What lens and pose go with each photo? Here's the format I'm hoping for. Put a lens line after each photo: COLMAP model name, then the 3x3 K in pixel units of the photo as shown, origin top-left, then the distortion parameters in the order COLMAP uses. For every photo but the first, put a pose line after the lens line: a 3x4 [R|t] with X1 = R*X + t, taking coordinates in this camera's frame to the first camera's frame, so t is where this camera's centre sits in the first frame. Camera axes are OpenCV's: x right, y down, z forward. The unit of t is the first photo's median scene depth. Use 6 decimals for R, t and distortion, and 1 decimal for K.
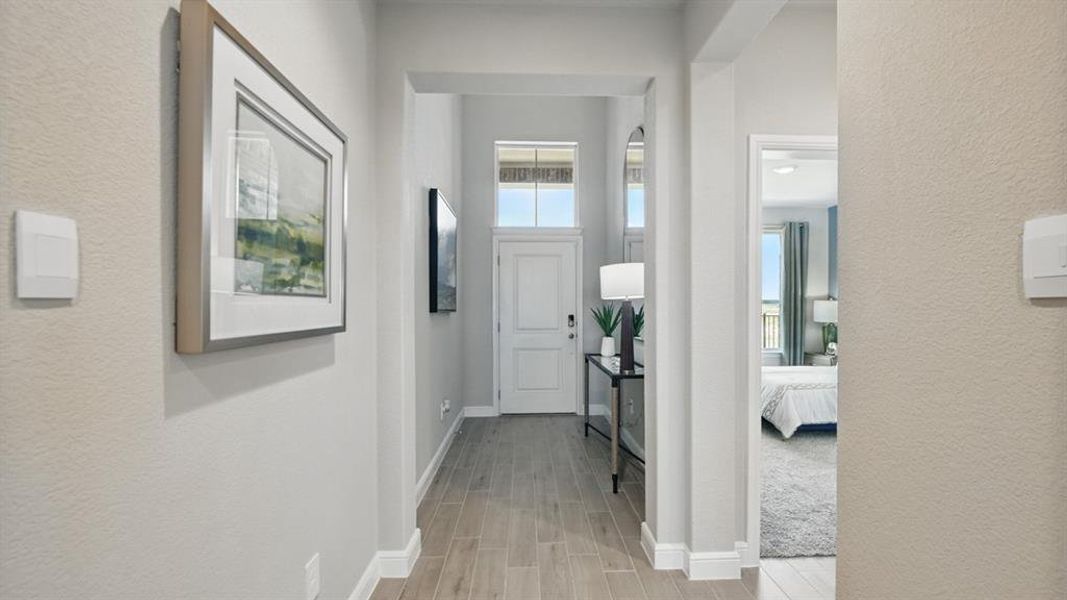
lens RADIAL K [[426.4, 0, 534.9], [0, 426.4, 307.0], [0, 0, 1]] dist [0.001105, 0.000025]
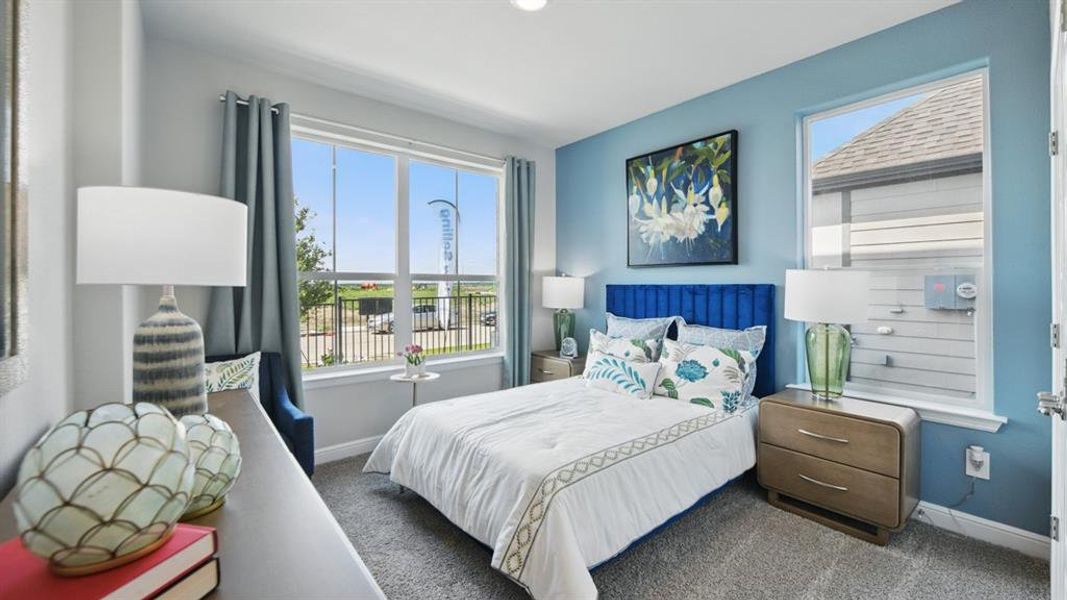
lens RADIAL K [[426.4, 0, 533.2], [0, 426.4, 292.5], [0, 0, 1]] dist [0.001105, 0.000025]
pose [[0.790805, -0.012712, 0.611937, 0.229237], [0.003932, 0.999869, 0.015689, -0.000138], [-0.612056, -0.010001, 0.790751, 0.480104]]
